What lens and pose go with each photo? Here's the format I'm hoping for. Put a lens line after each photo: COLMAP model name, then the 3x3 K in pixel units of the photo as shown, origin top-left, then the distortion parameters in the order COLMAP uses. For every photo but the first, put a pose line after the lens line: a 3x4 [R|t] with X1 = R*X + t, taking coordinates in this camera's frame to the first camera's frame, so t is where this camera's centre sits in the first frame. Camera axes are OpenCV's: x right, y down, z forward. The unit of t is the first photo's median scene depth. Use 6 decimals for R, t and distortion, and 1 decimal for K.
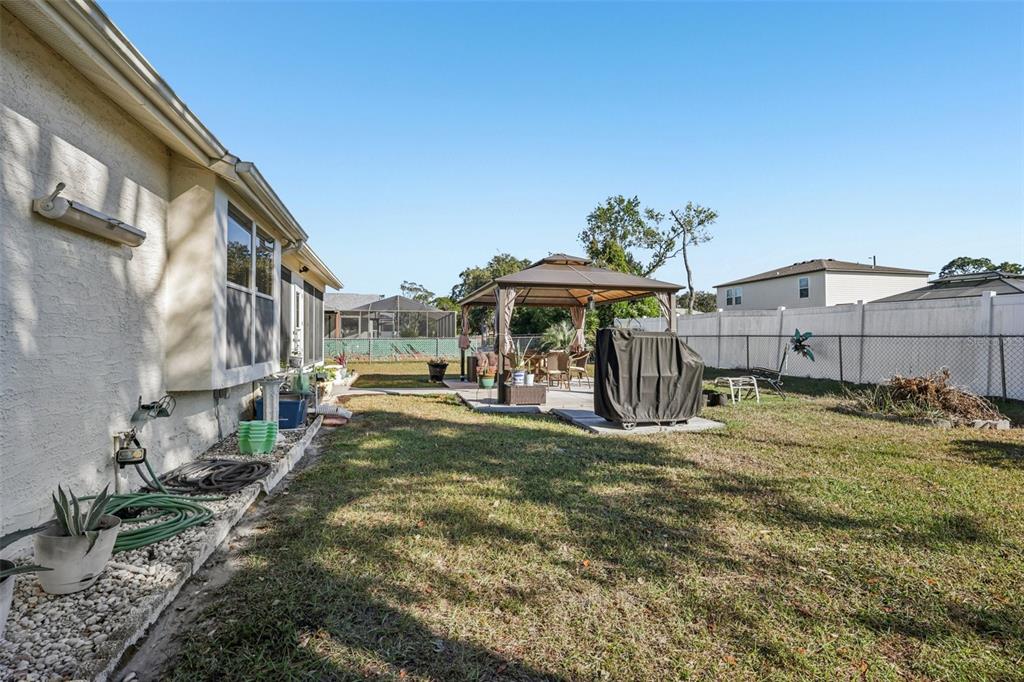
lens RADIAL K [[476.4, 0, 506.6], [0, 476.4, 337.9], [0, 0, 1]] dist [-0.002235, -0.000442]
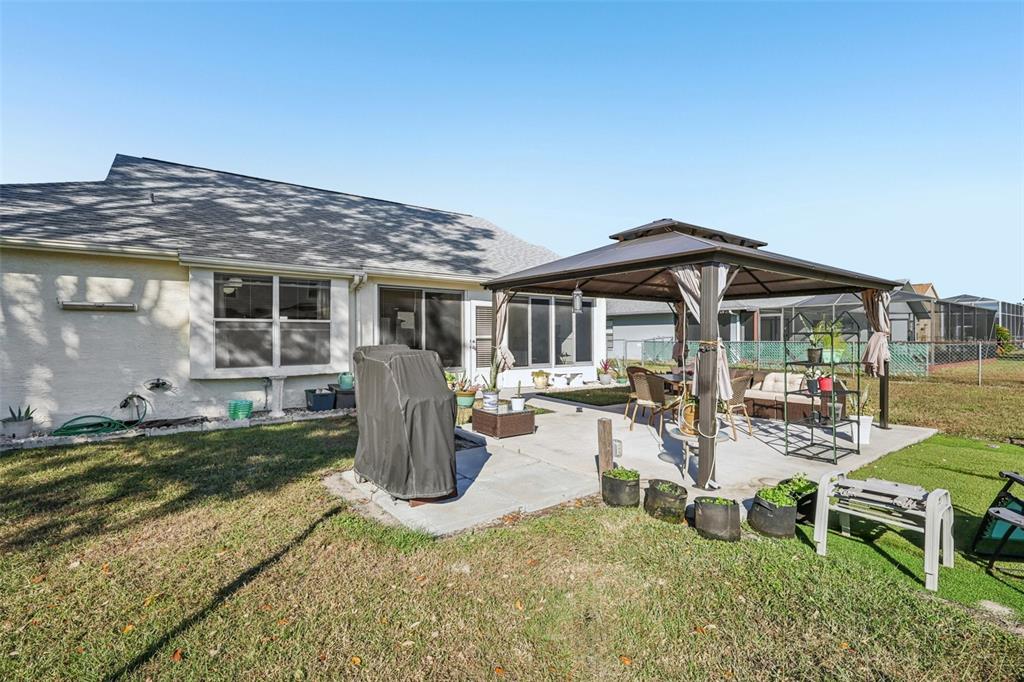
lens RADIAL K [[476.4, 0, 506.6], [0, 476.4, 337.9], [0, 0, 1]] dist [-0.002235, -0.000442]
pose [[0.392515, 0.008227, -0.919709, 0.735416], [-0.000618, 0.999962, 0.008681, -0.028931], [0.919745, -0.002839, 0.392505, 0.640553]]
